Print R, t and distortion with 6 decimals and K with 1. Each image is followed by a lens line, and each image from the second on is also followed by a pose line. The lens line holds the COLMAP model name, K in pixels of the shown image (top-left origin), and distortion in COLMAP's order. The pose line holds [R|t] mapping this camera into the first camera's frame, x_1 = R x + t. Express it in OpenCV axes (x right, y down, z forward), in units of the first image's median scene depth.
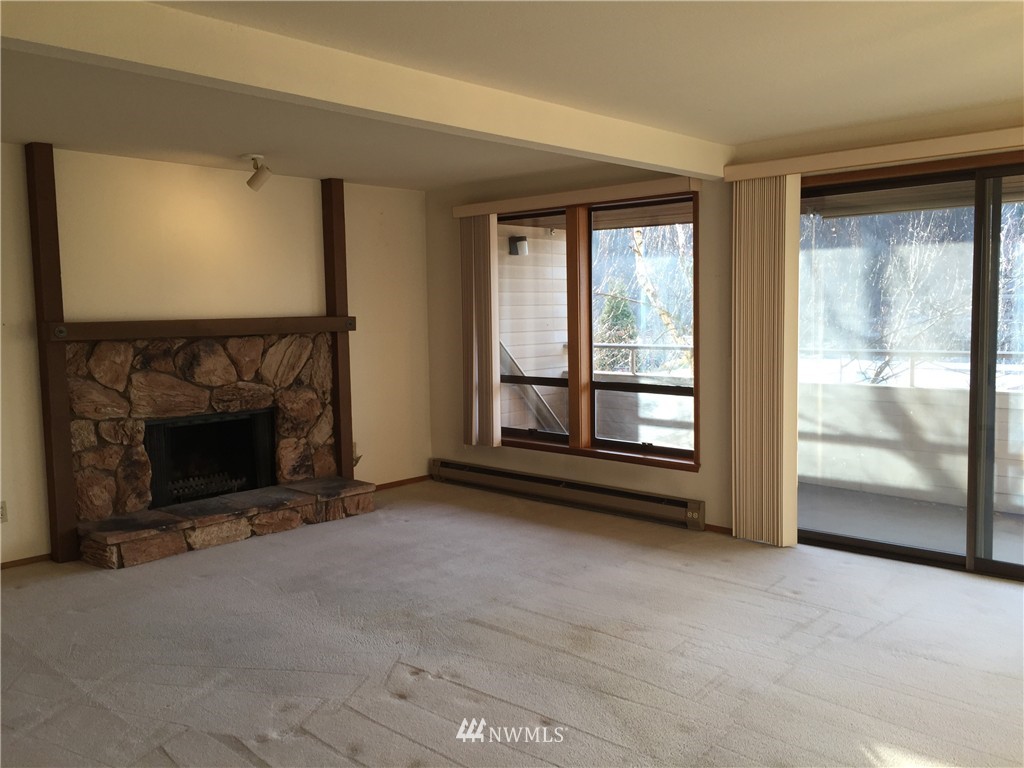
lens RADIAL K [[880.5, 0, 512.0], [0, 880.5, 384.0], [0, 0, 1]] dist [0.071927, -0.068031]
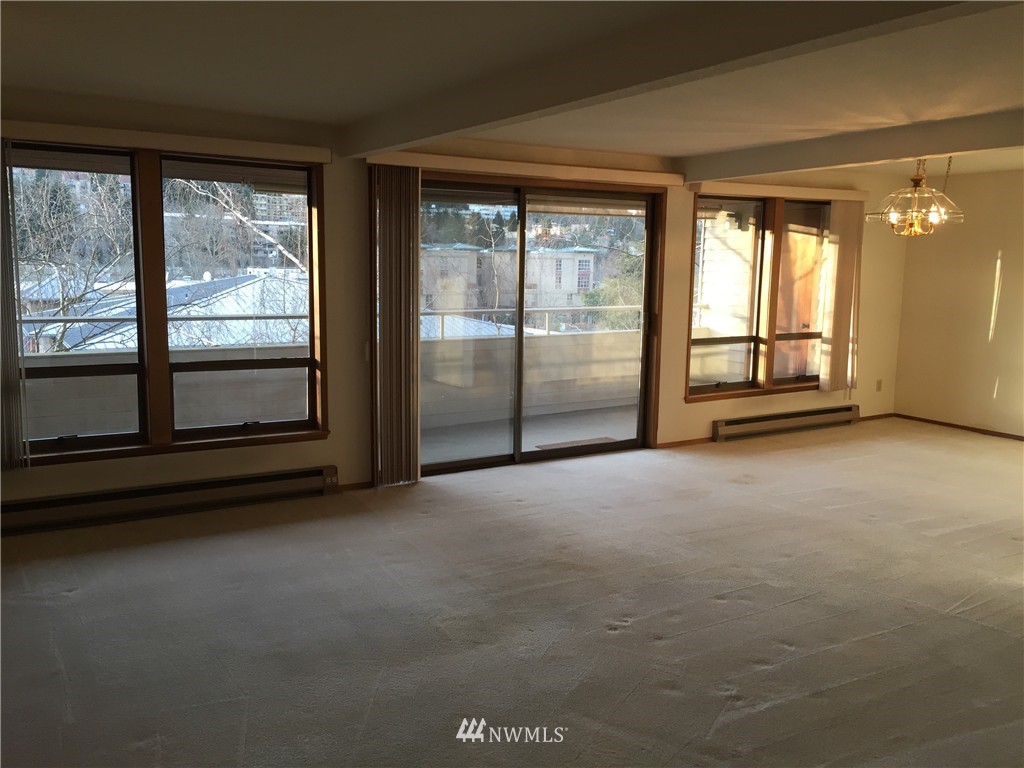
lens RADIAL K [[880.5, 0, 512.0], [0, 880.5, 384.0], [0, 0, 1]] dist [0.071927, -0.068031]
pose [[0.259954, -0.108033, 0.959559, -0.808126], [0.066311, 0.993373, 0.093876, -0.050770], [-0.963341, 0.039226, 0.265395, 0.593184]]
